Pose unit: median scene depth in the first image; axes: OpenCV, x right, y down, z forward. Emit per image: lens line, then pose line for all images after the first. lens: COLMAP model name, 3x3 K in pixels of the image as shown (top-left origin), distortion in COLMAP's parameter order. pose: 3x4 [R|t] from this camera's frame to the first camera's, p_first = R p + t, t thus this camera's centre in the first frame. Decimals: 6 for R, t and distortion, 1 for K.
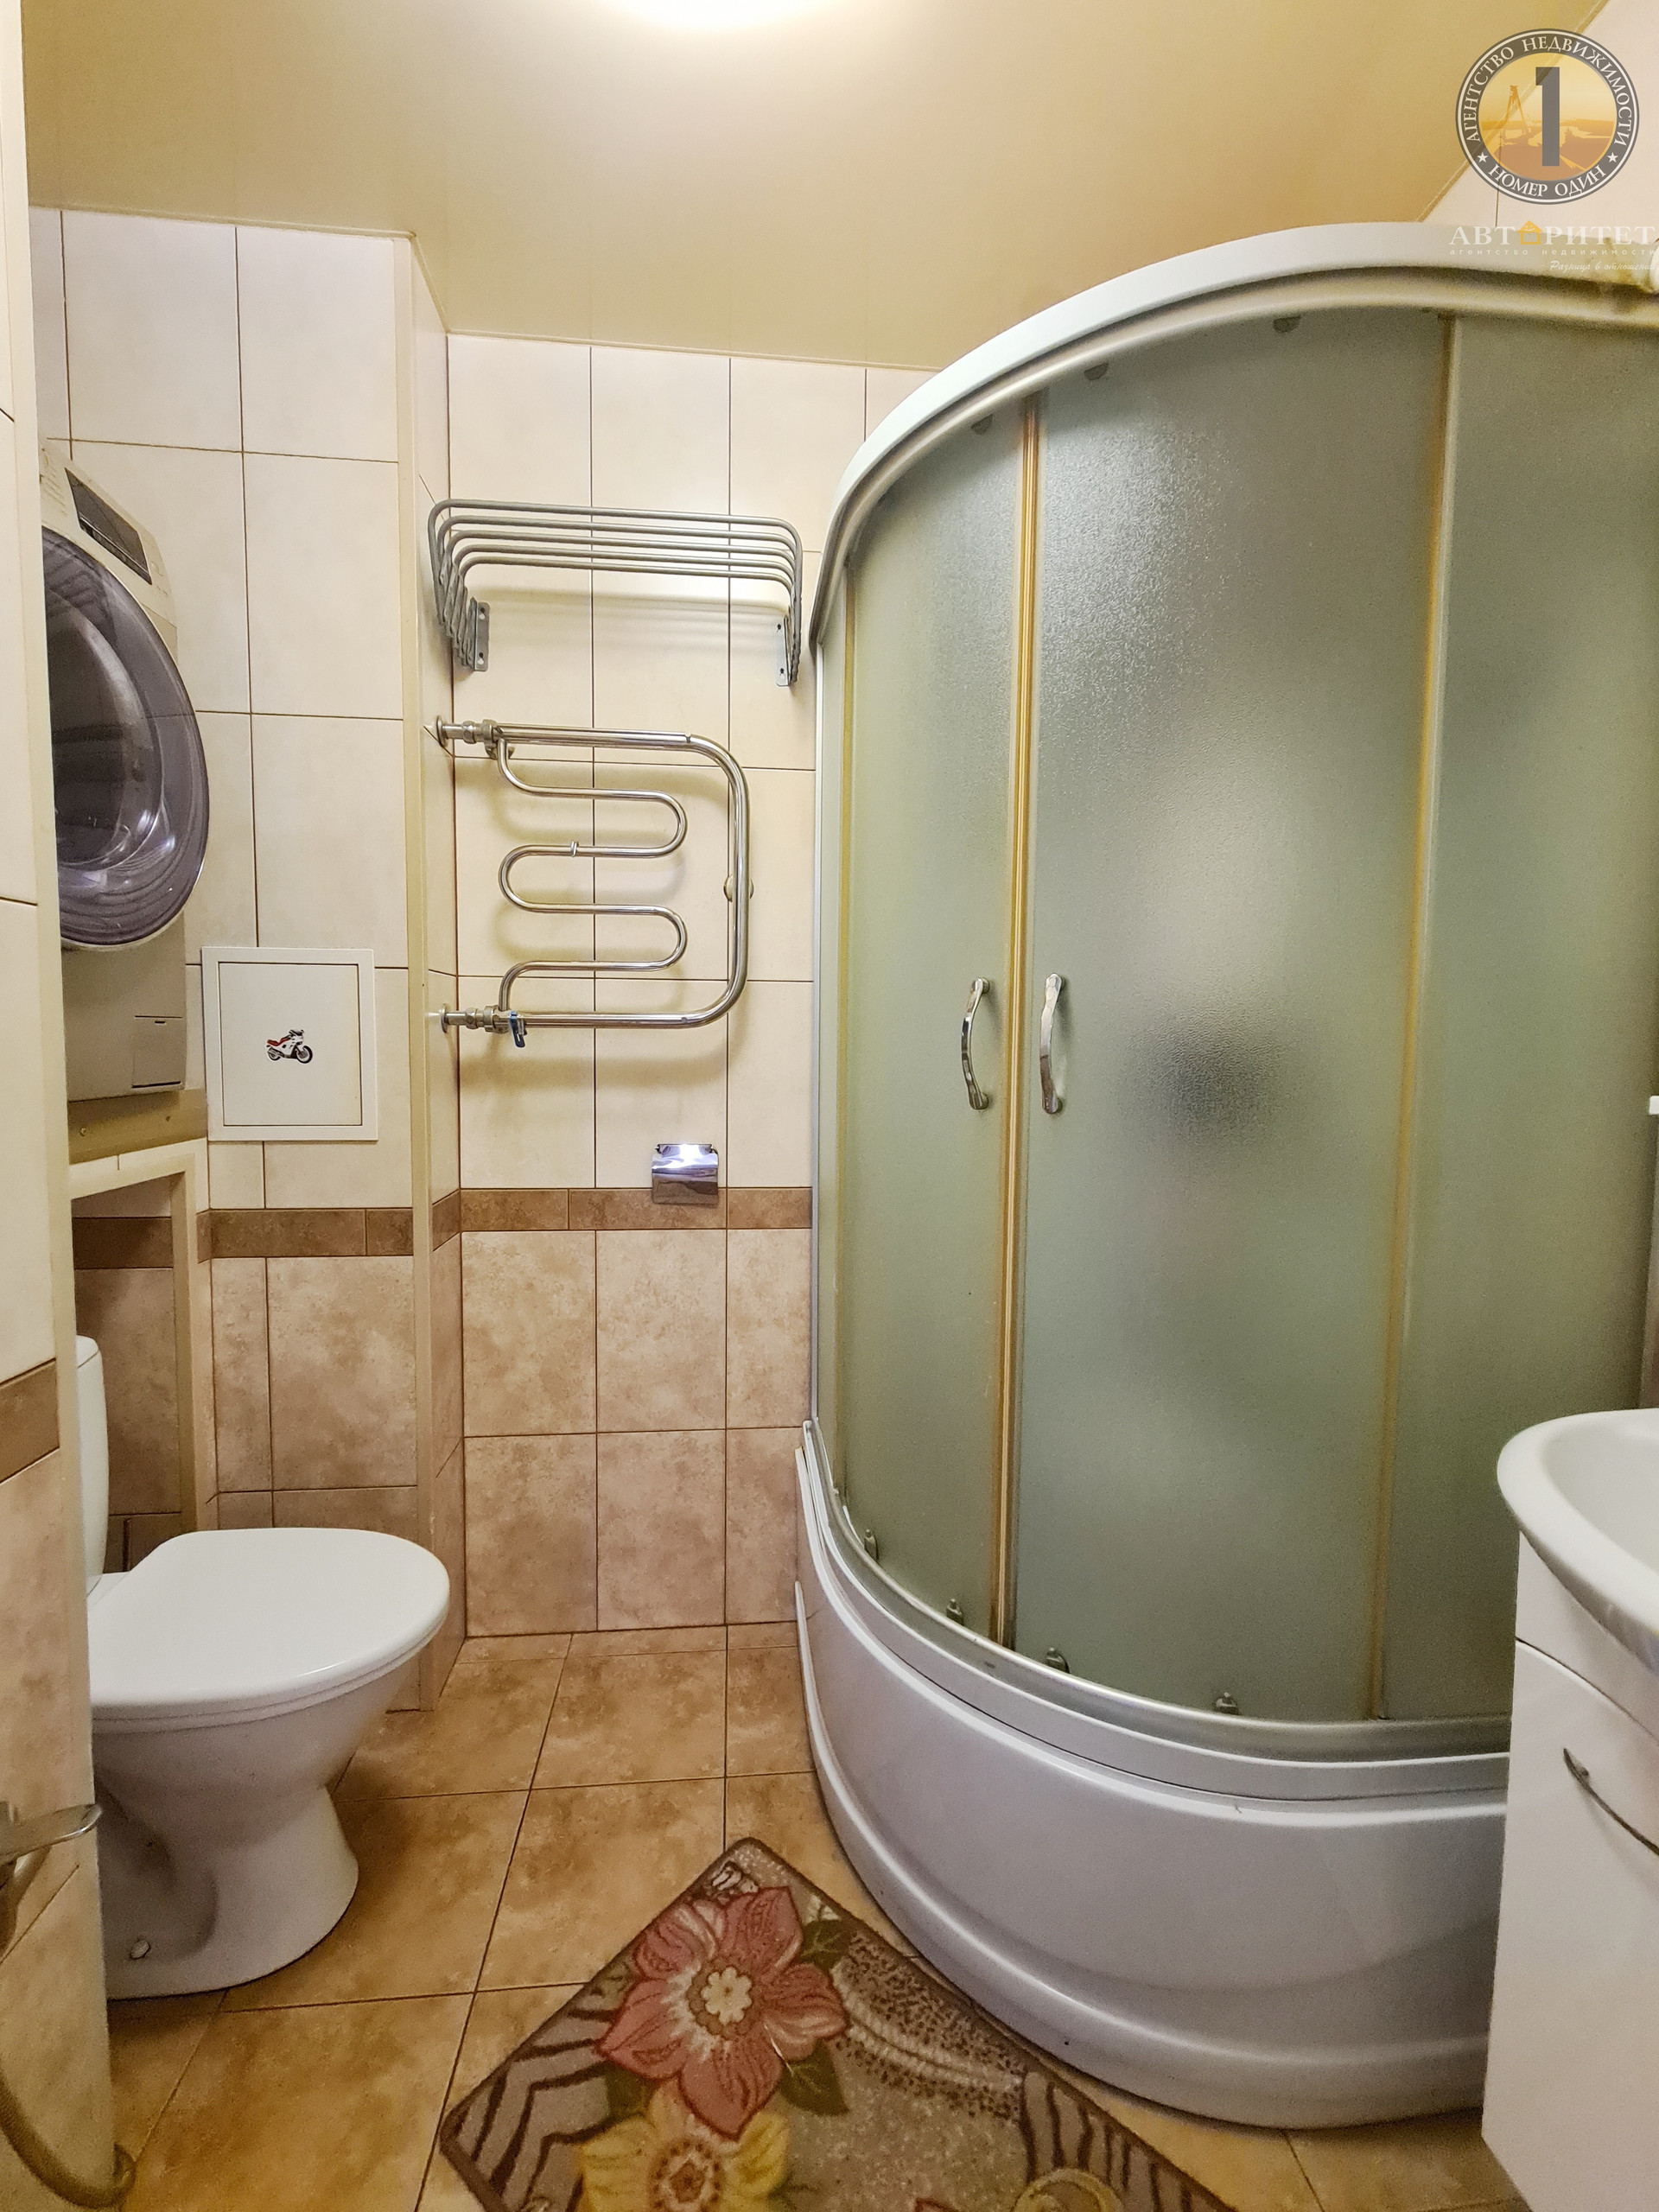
lens RADIAL K [[900.9, 0, 817.2], [0, 900.9, 1095.0], [0, 0, 1]] dist [-0.000452, -0.000763]
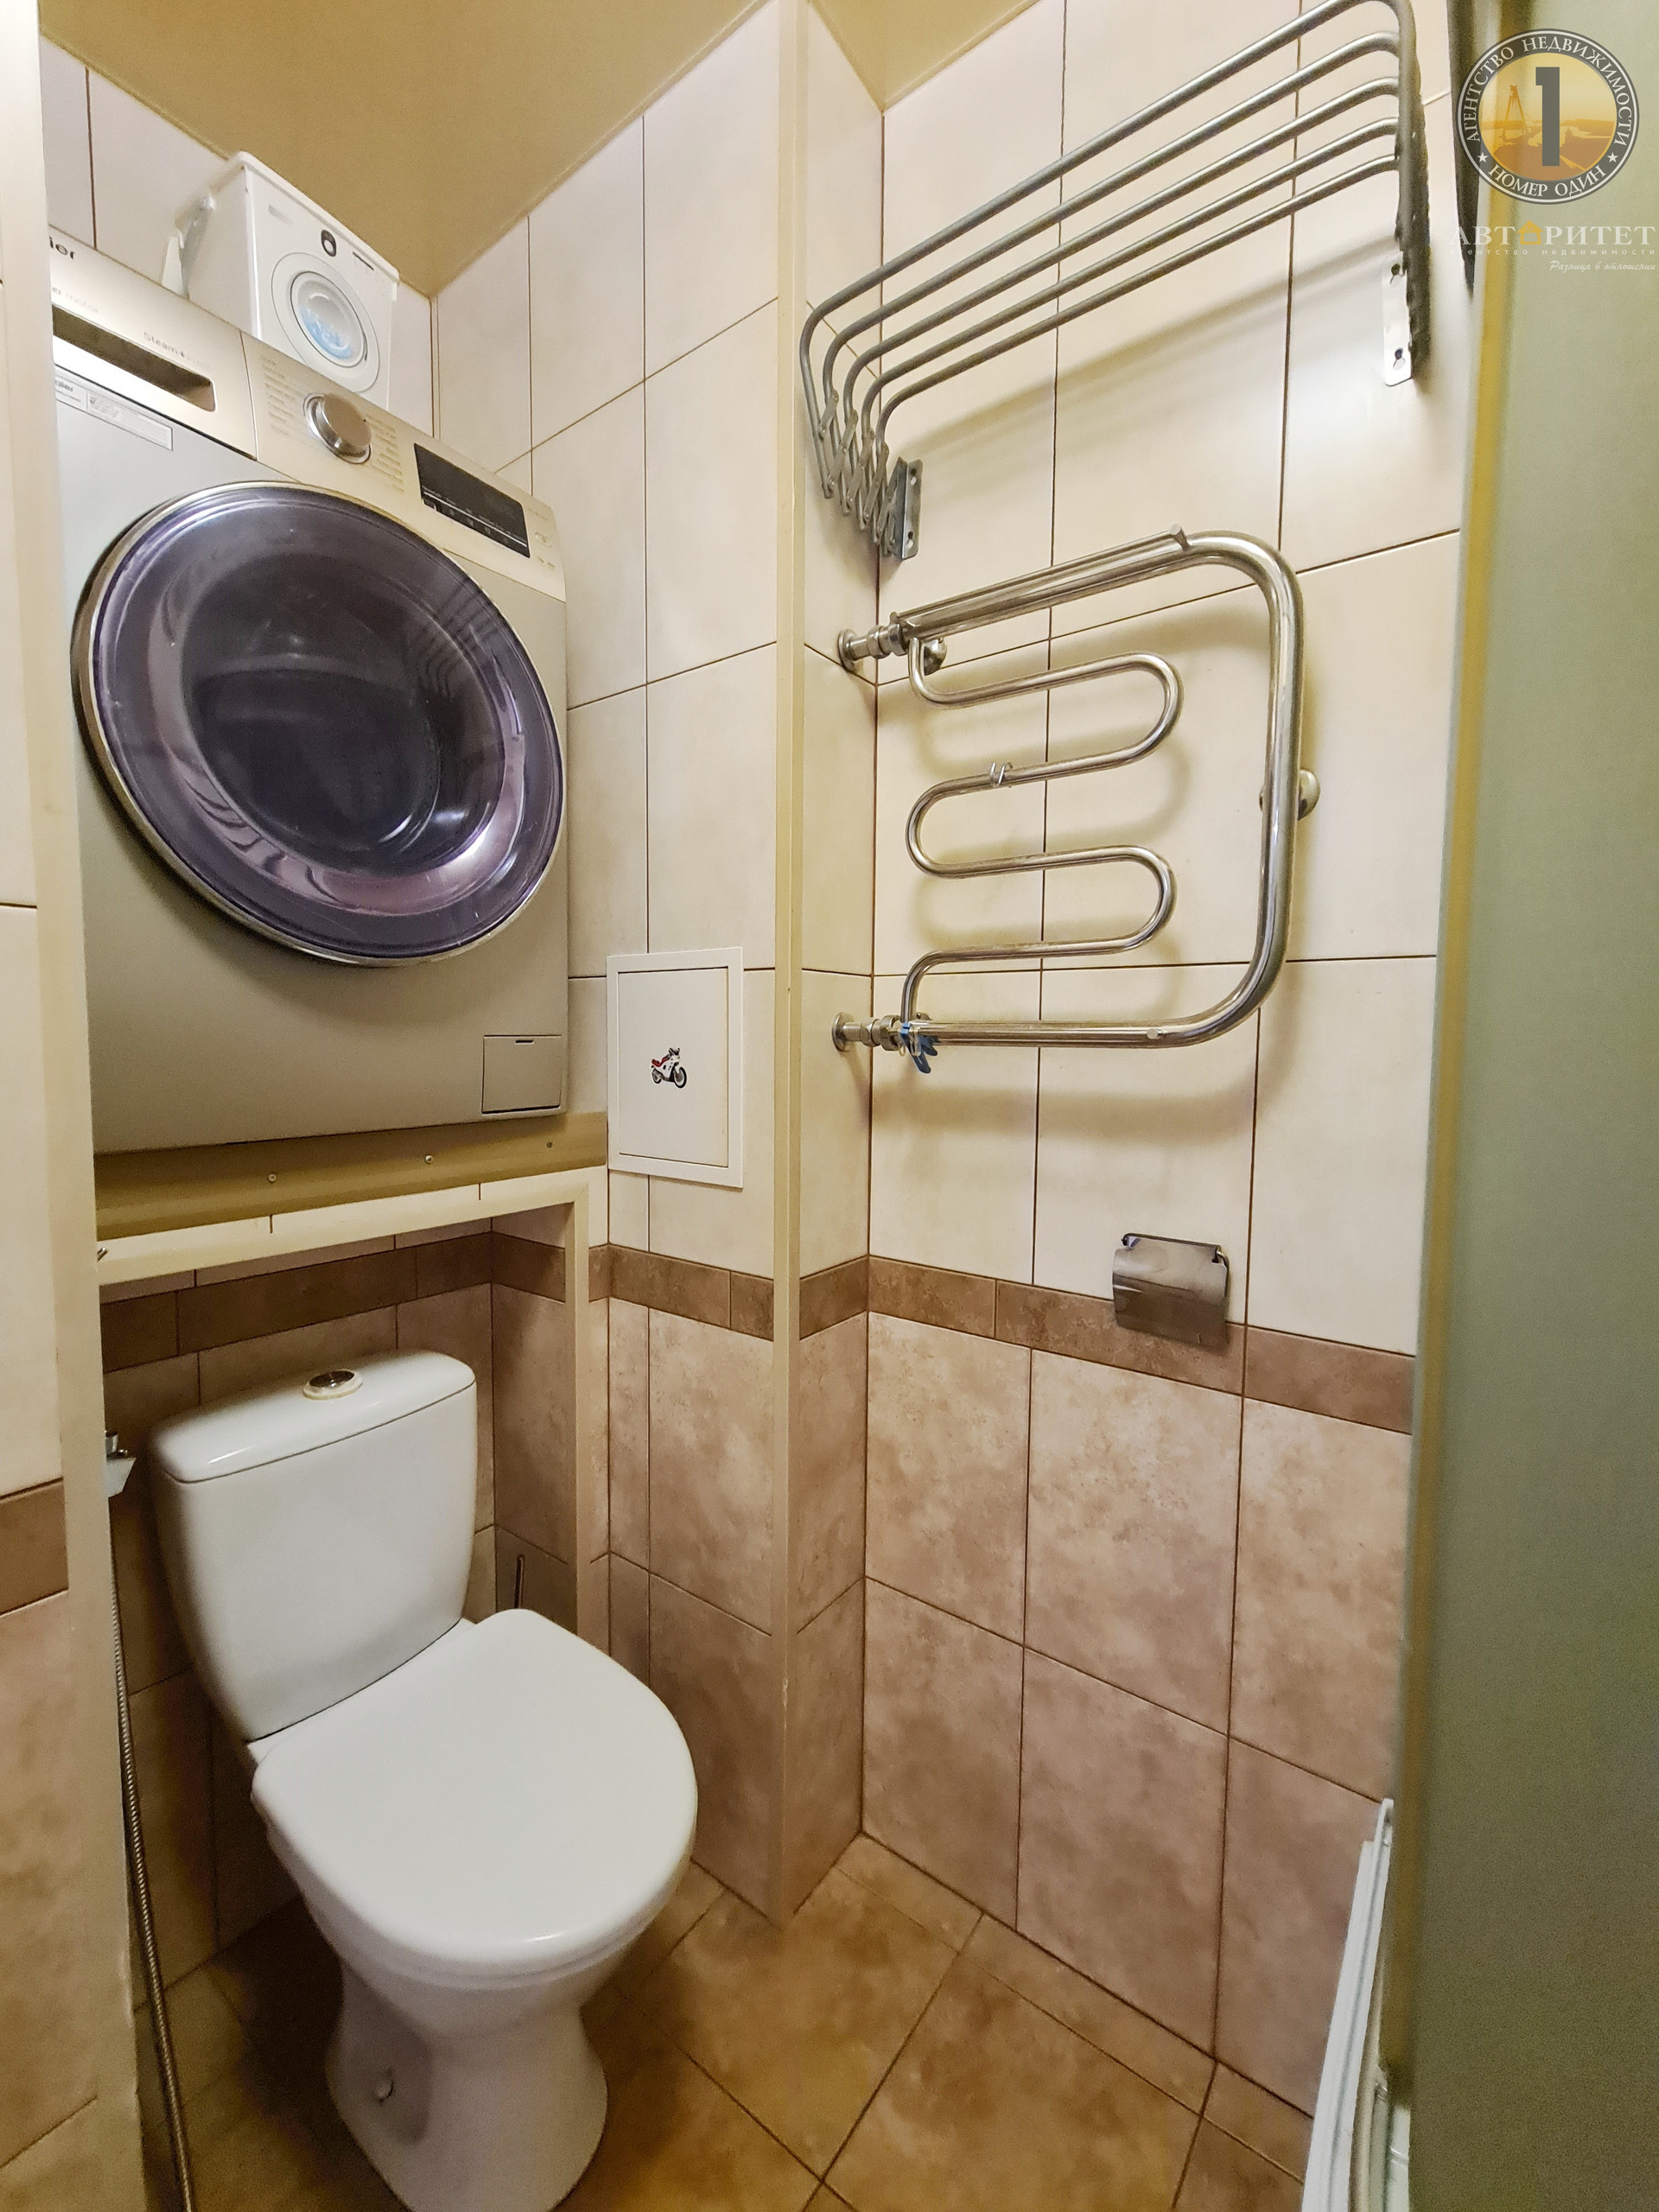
lens RADIAL K [[900.9, 0, 817.2], [0, 900.9, 1095.0], [0, 0, 1]] dist [-0.000452, -0.000763]
pose [[0.739198, 0.041702, -0.672196, 0.080036], [-0.043534, 0.998952, 0.014100, -0.040703], [0.672080, 0.018841, 0.740239, 0.409678]]
